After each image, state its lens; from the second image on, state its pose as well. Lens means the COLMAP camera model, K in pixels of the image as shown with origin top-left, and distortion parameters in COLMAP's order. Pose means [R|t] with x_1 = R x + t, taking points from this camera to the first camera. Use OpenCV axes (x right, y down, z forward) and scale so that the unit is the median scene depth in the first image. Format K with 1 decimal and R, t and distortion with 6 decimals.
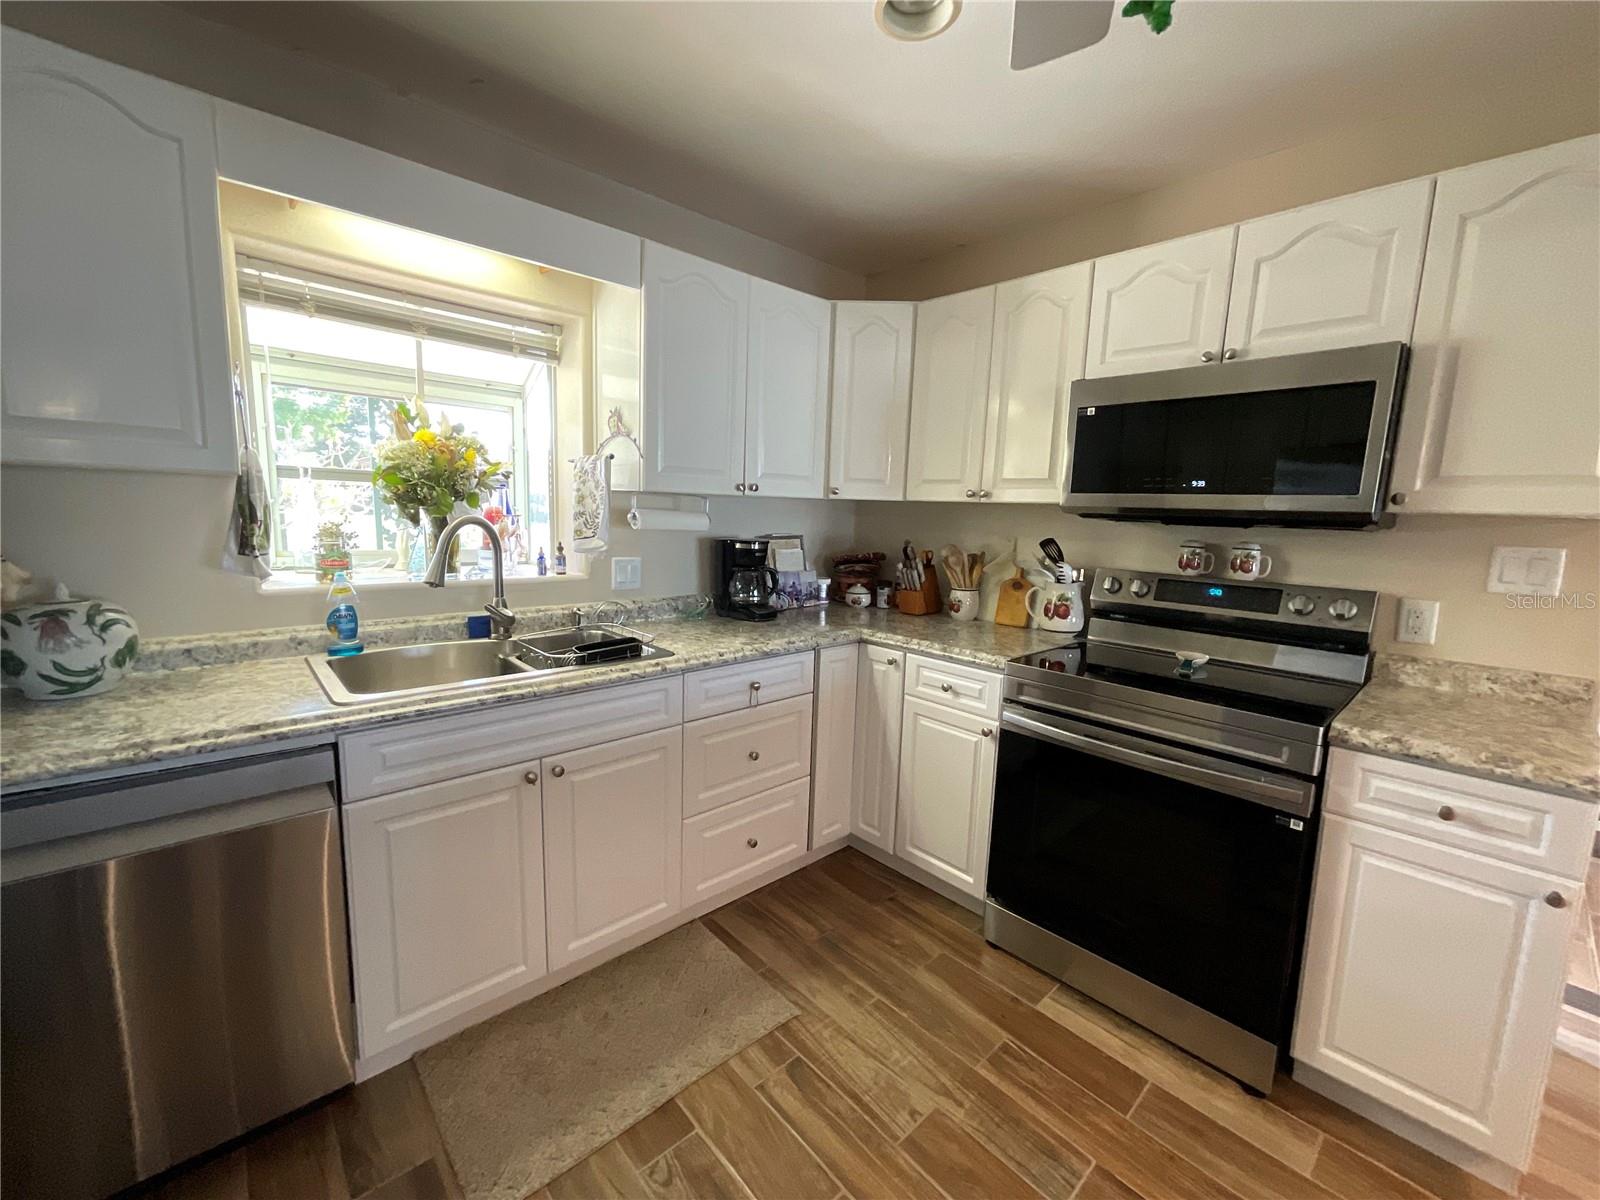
lens RADIAL K [[644.8, 0, 800.0], [0, 644.8, 600.0], [0, 0, 1]] dist [0.000175, 0.000029]
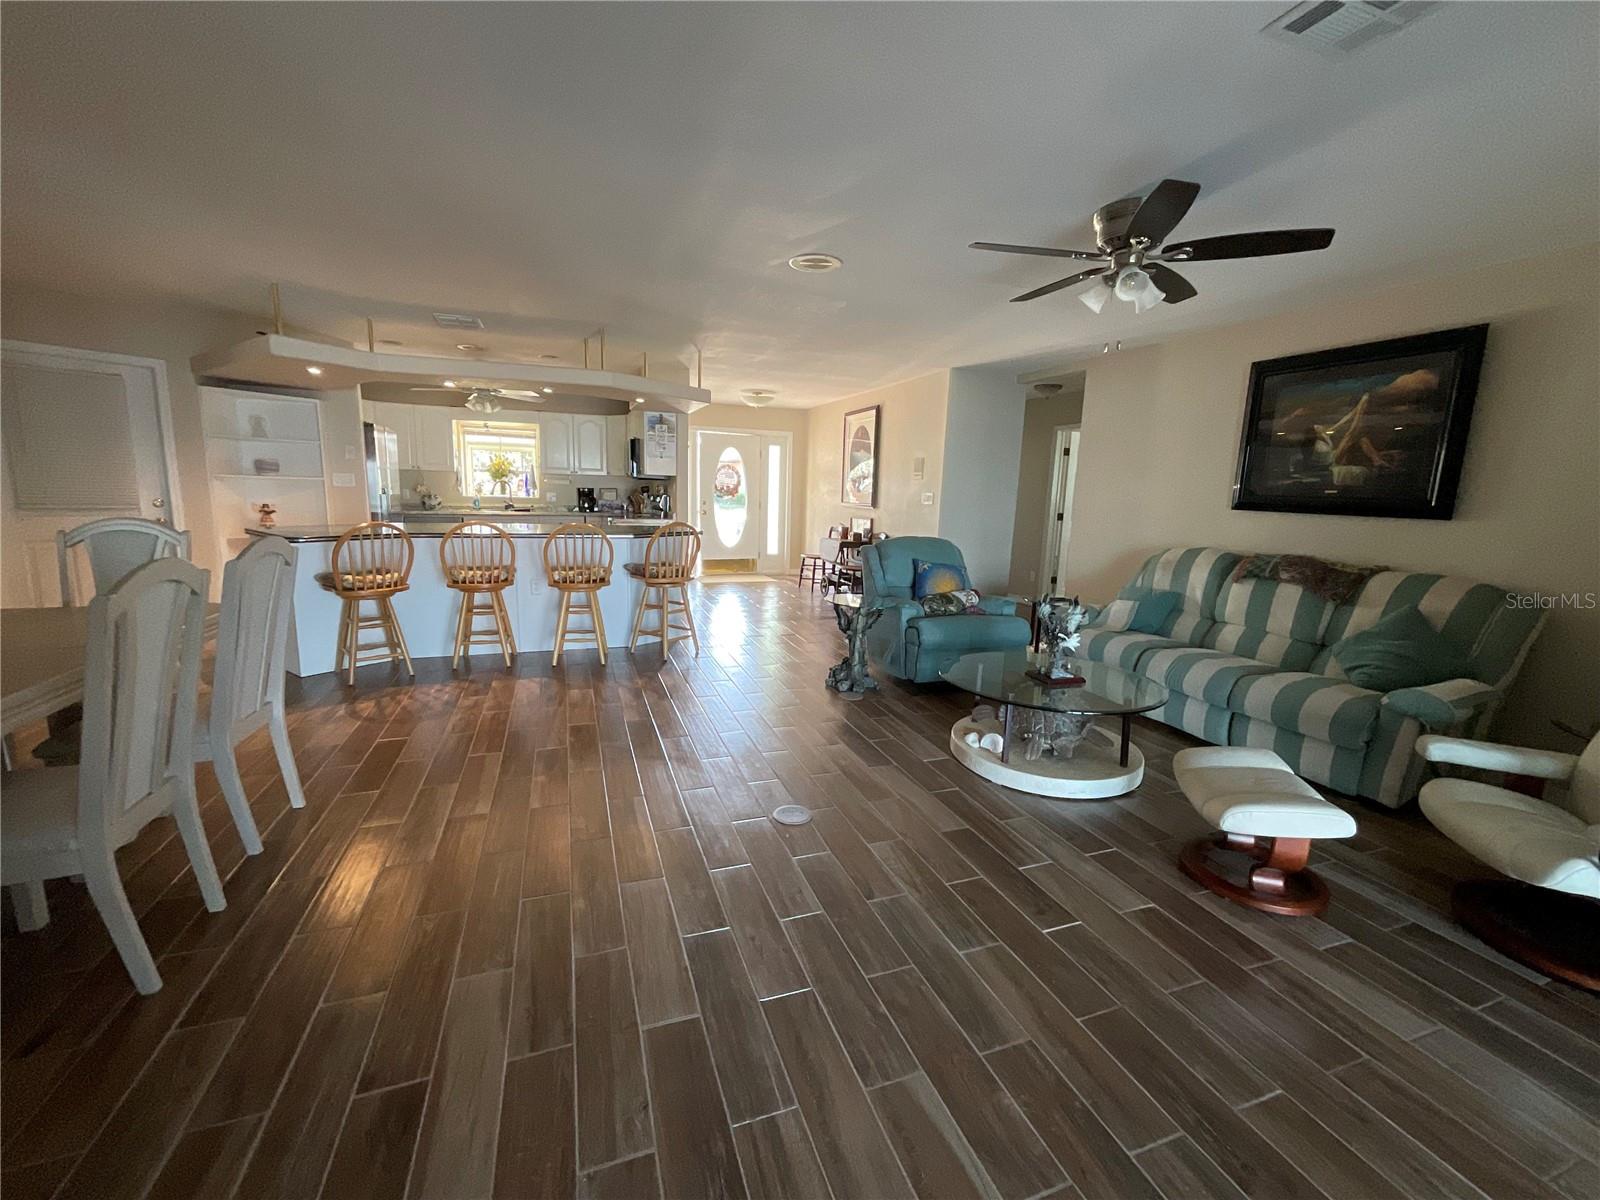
lens RADIAL K [[647.7, 0, 800.0], [0, 647.7, 600.0], [0, 0, 1]] dist [-0.002159, -0.000381]
pose [[0.921495, 0.057050, -0.384177, 2.911633], [-0.050661, 0.998358, 0.026739, 0.439541], [0.385072, -0.005177, 0.922872, -2.147101]]
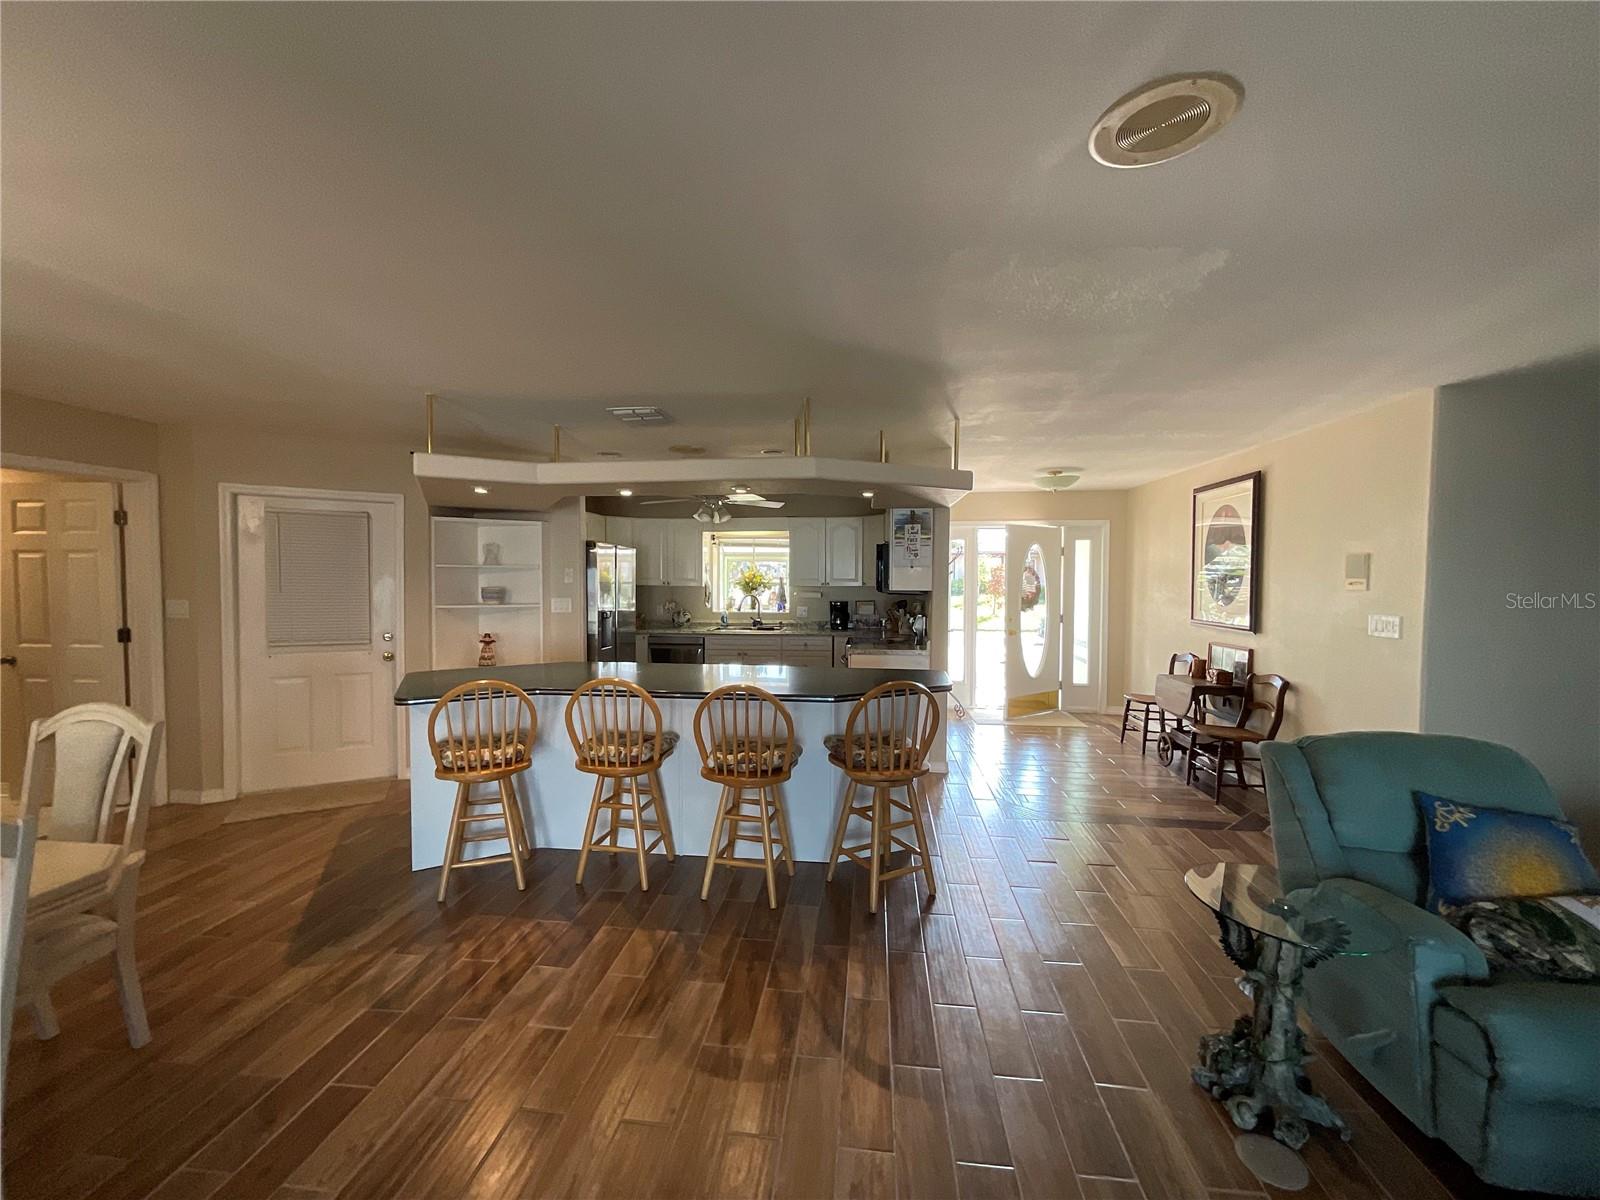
lens RADIAL K [[647.7, 0, 800.0], [0, 647.7, 600.0], [0, 0, 1]] dist [-0.002159, -0.000381]
pose [[0.653367, -0.006889, -0.757010, 2.518048], [-0.085745, 0.992851, -0.083040, 0.196740], [0.752169, 0.119165, 0.648105, -1.242972]]
